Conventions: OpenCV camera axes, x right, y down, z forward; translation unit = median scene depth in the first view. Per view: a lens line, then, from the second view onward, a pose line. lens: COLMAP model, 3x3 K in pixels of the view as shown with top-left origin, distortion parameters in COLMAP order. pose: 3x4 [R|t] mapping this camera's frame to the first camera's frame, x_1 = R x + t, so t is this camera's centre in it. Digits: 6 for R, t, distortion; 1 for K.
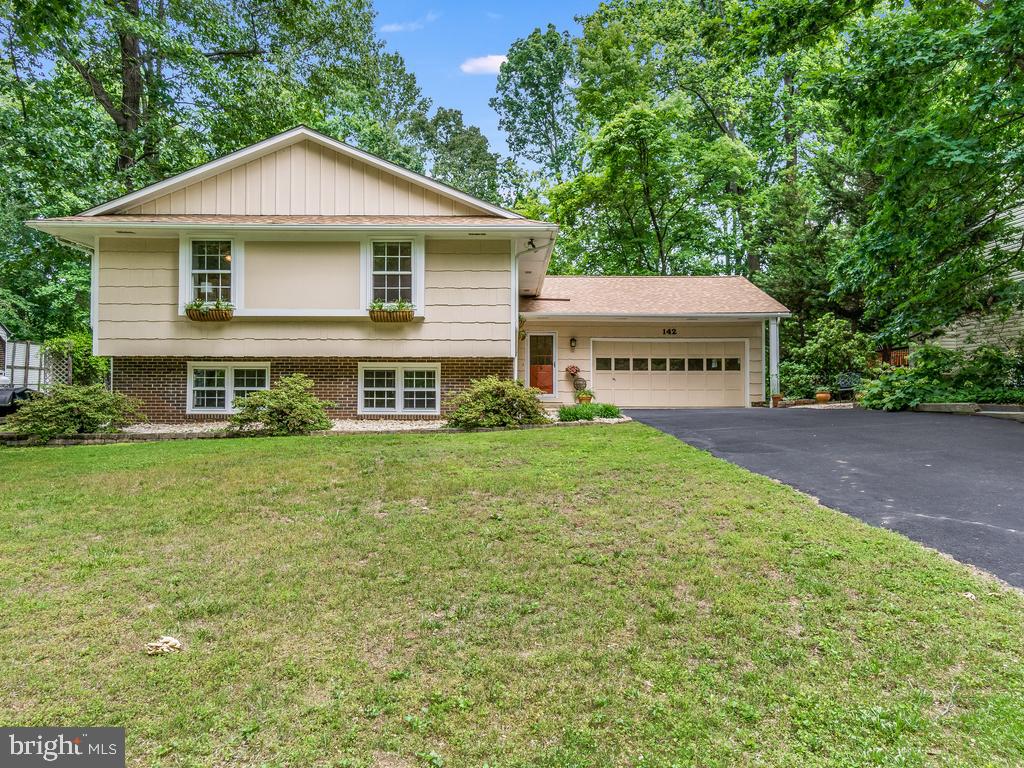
lens RADIAL K [[626.0, 0, 512.0], [0, 626.0, 384.0], [0, 0, 1]] dist [0.002734, 0.002871]
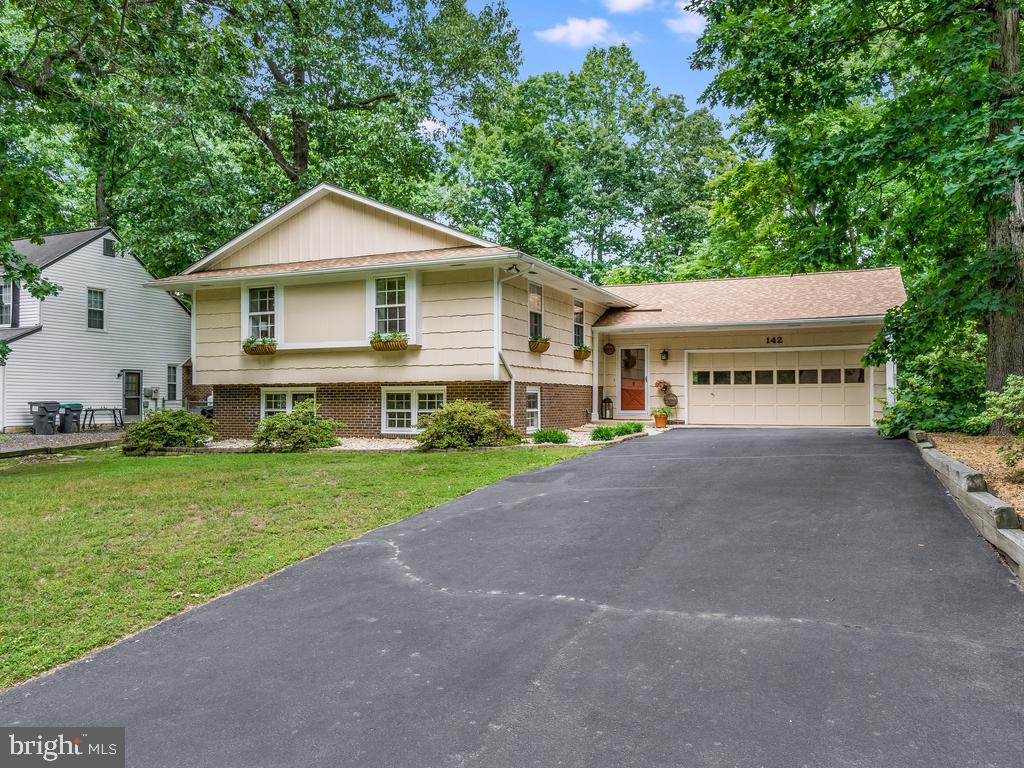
lens RADIAL K [[670.4, 0, 512.0], [0, 670.4, 384.0], [0, 0, 1]] dist [0.004241, 0.000356]
pose [[0.931787, -0.014479, -0.362716, 0.422367], [0.010053, 0.999850, -0.014086, -0.020921], [0.362865, 0.009479, 0.931793, -0.019712]]
